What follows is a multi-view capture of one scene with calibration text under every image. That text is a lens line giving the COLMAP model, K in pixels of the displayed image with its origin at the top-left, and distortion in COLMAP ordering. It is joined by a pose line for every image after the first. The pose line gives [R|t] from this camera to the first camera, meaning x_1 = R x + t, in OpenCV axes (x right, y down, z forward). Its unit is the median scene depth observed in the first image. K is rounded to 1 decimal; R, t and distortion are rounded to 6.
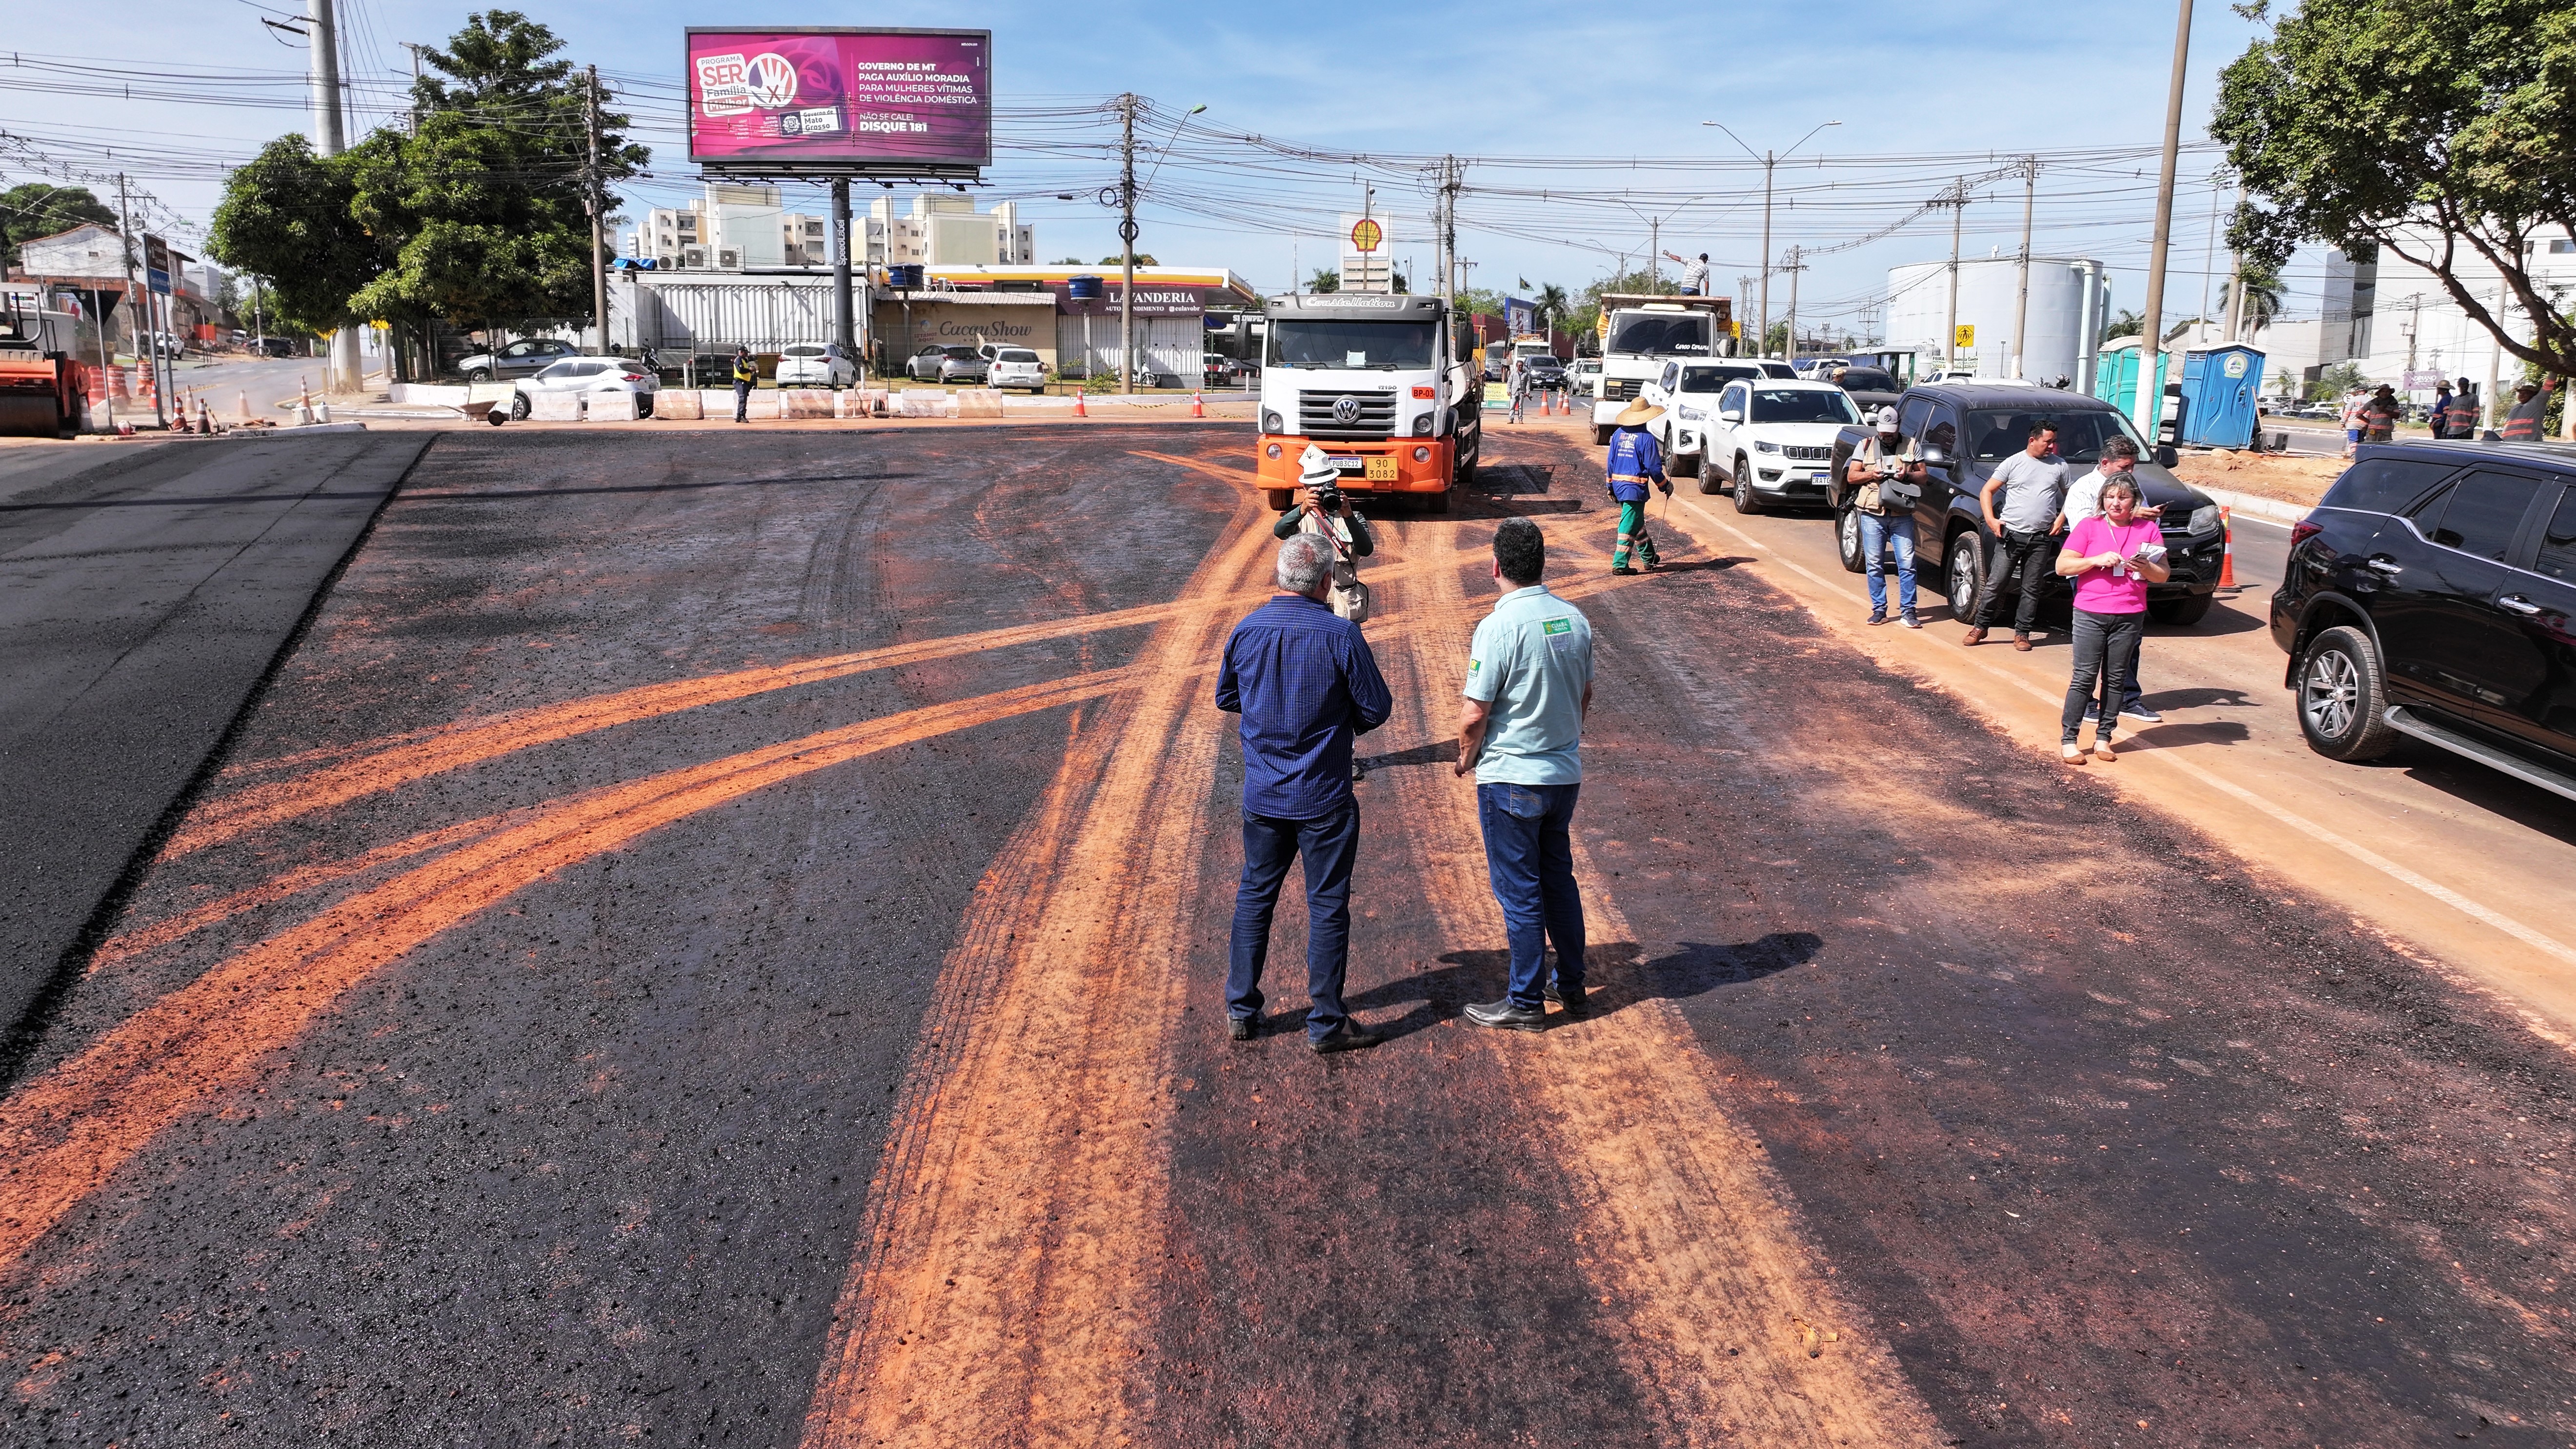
lens RADIAL K [[1797.2, 0, 1300.7], [0, 1797.2, 722.6], [0, 0, 1]] dist [0.001090, 0.008960]
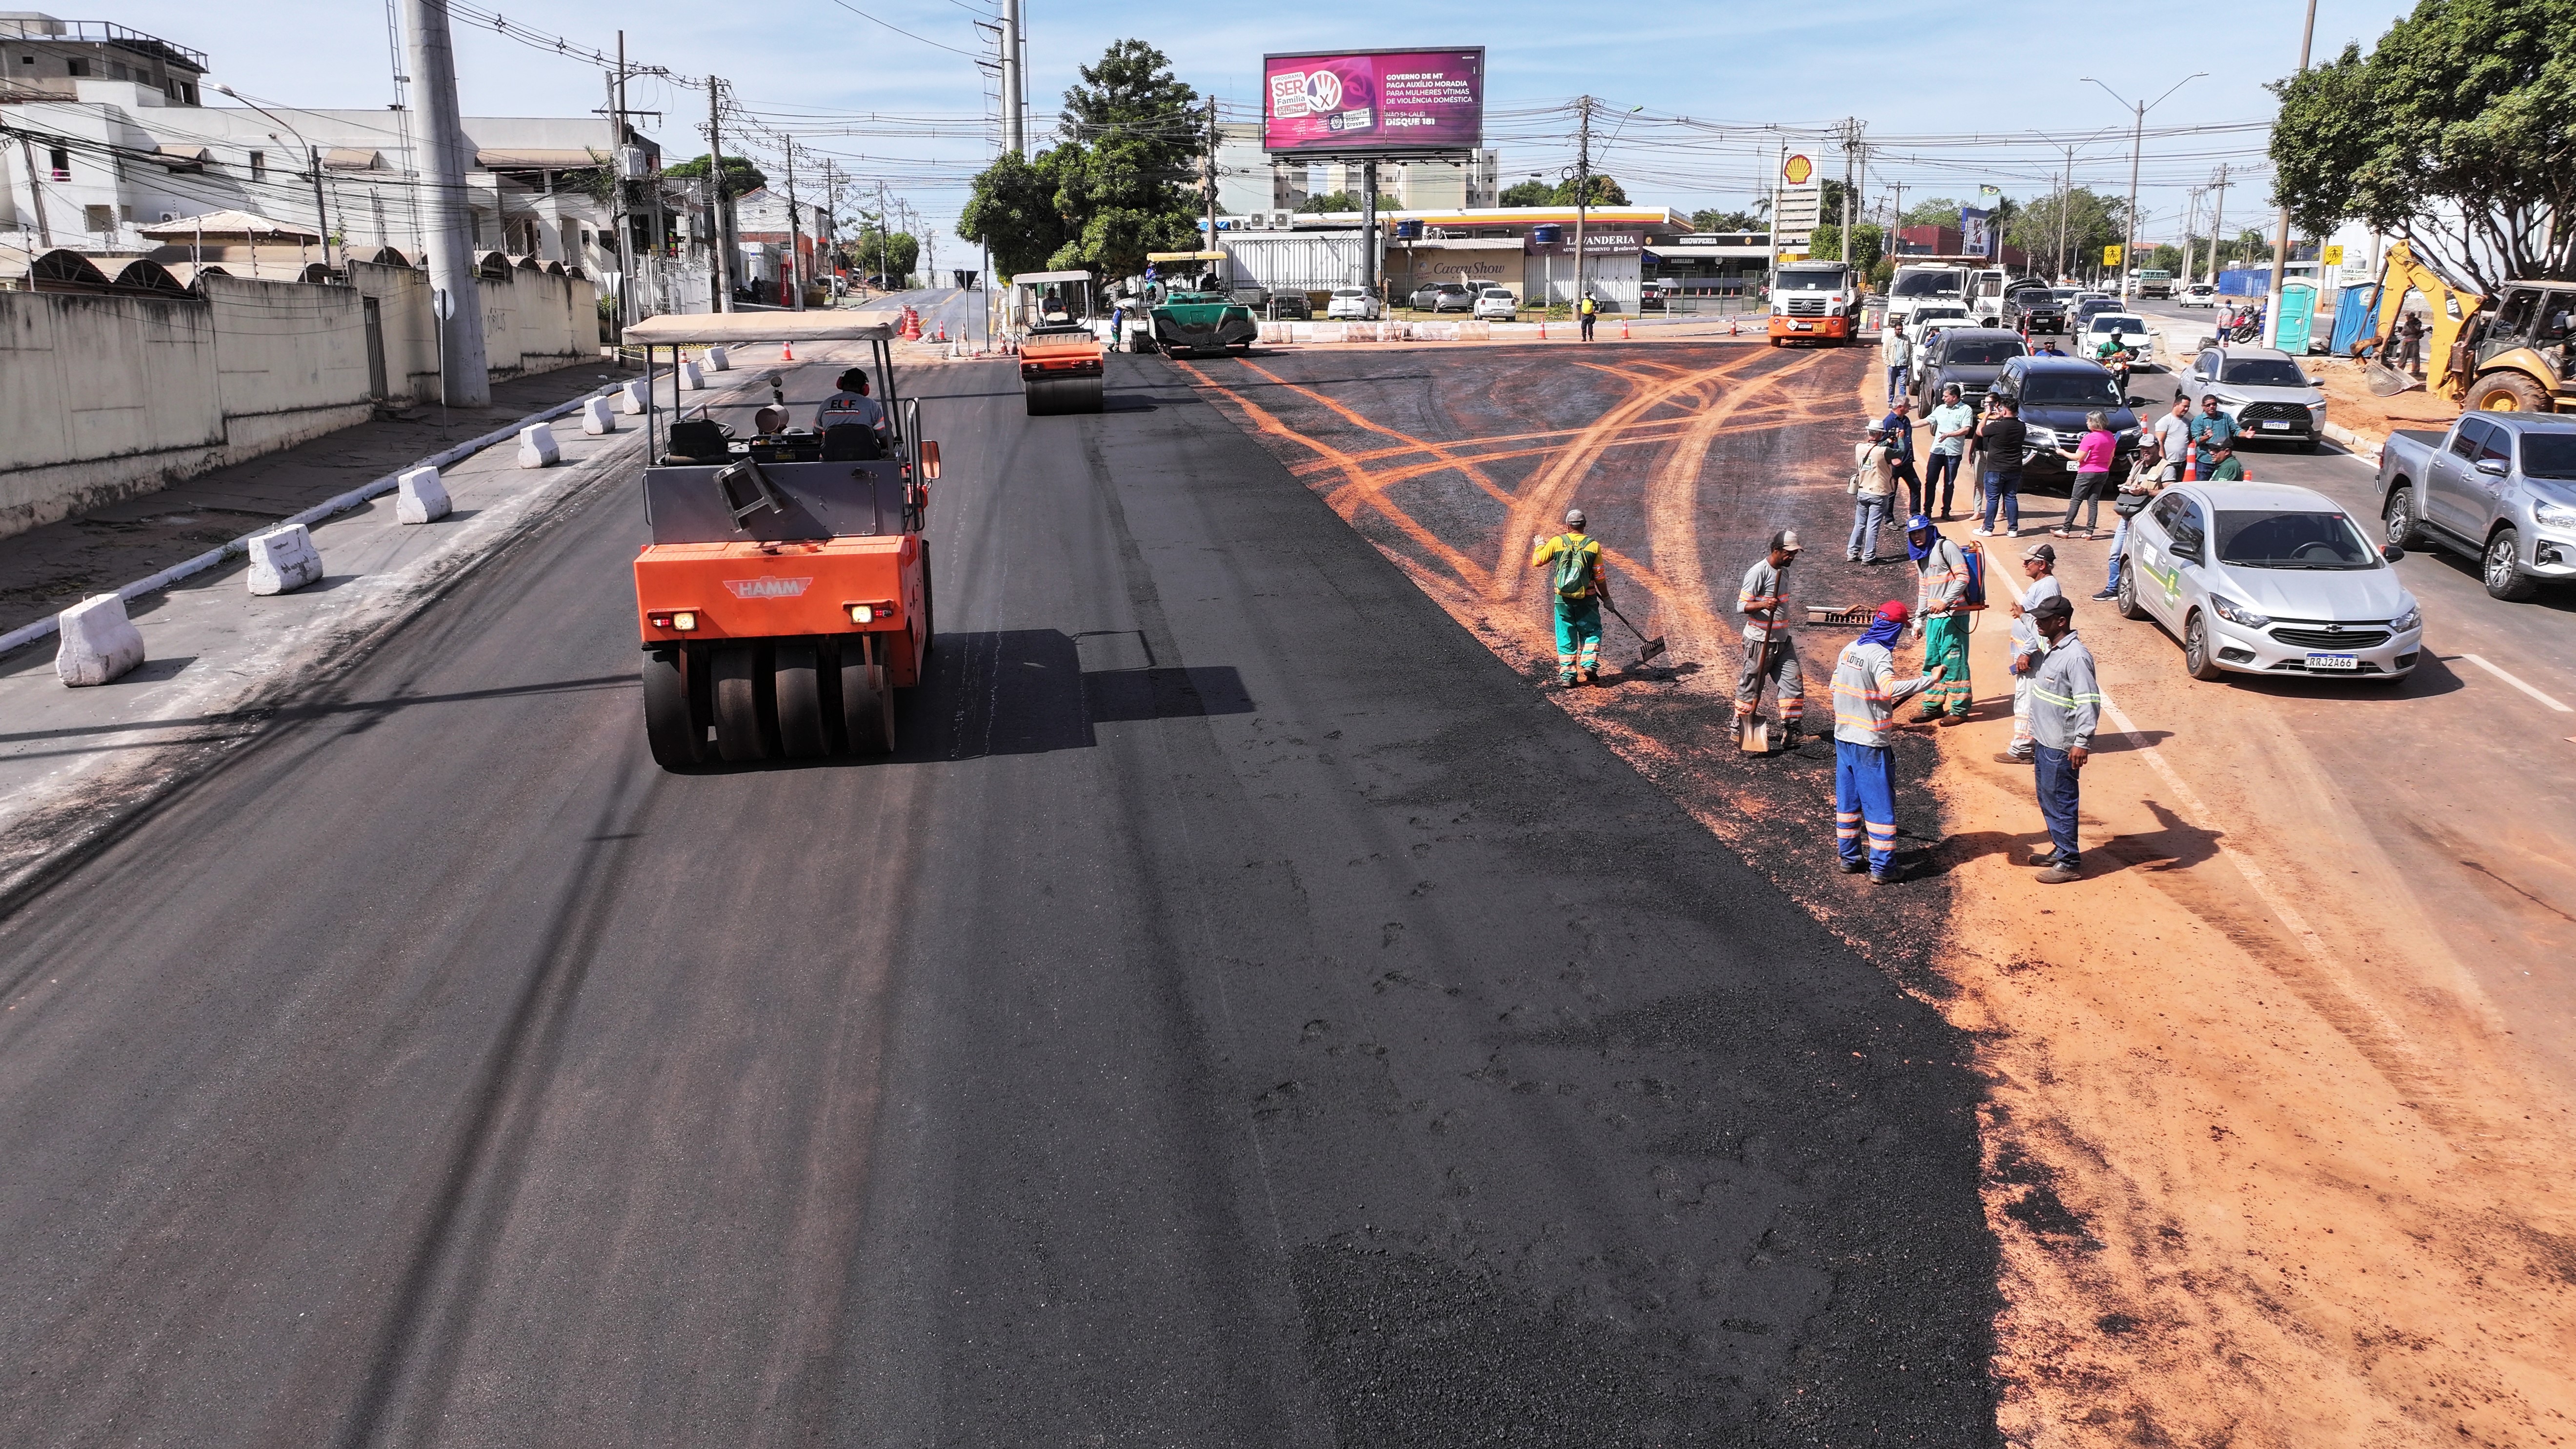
lens RADIAL K [[1790.8, 0, 1300.9], [0, 1790.8, 716.2], [0, 0, 1]] dist [0.011596, 0.005896]
pose [[0.969714, 0.042070, -0.240593, 0.040112], [-0.031415, 0.998355, 0.047955, 0.057113], [0.242215, -0.038945, 0.969441, -0.373464]]
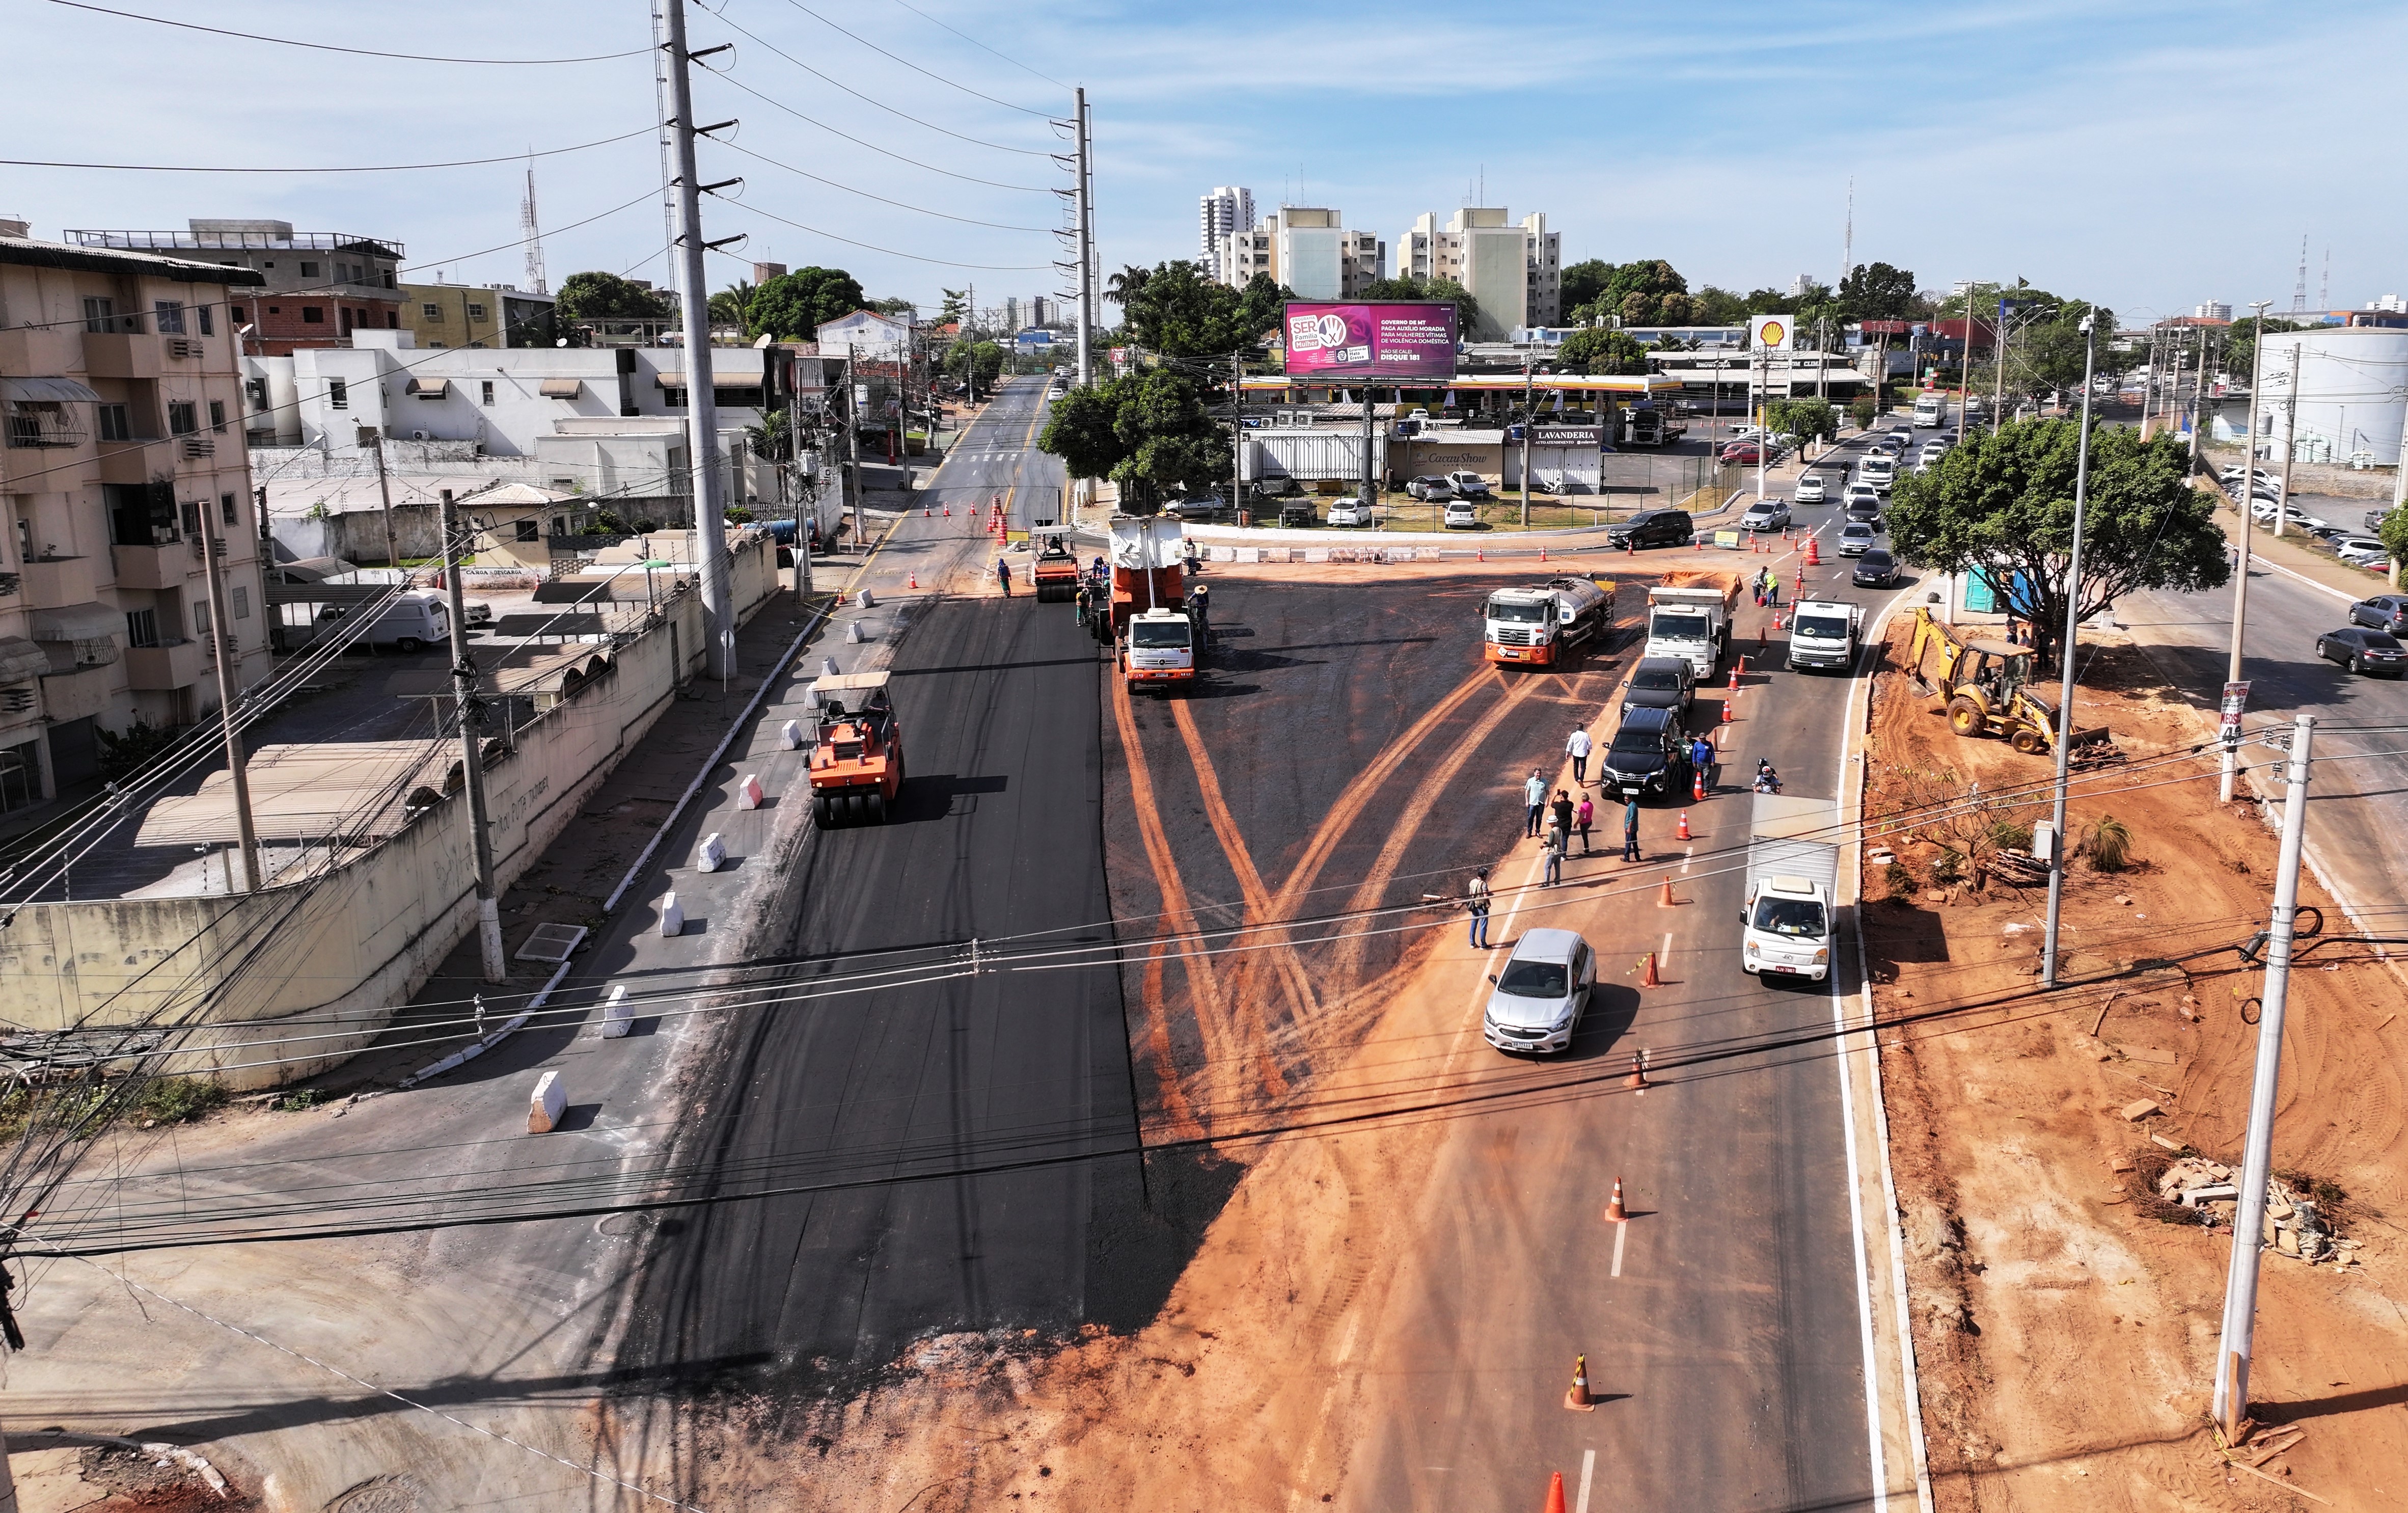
lens RADIAL K [[1876.3, 0, 1357.2], [0, 1876.3, 751.2], [0, 0, 1]] dist [0.002819, 0.003551]
pose [[0.964843, 0.048200, -0.258369, 0.224588], [-0.037542, 0.998234, 0.046028, -0.045895], [0.260131, -0.034710, 0.964949, -0.782093]]
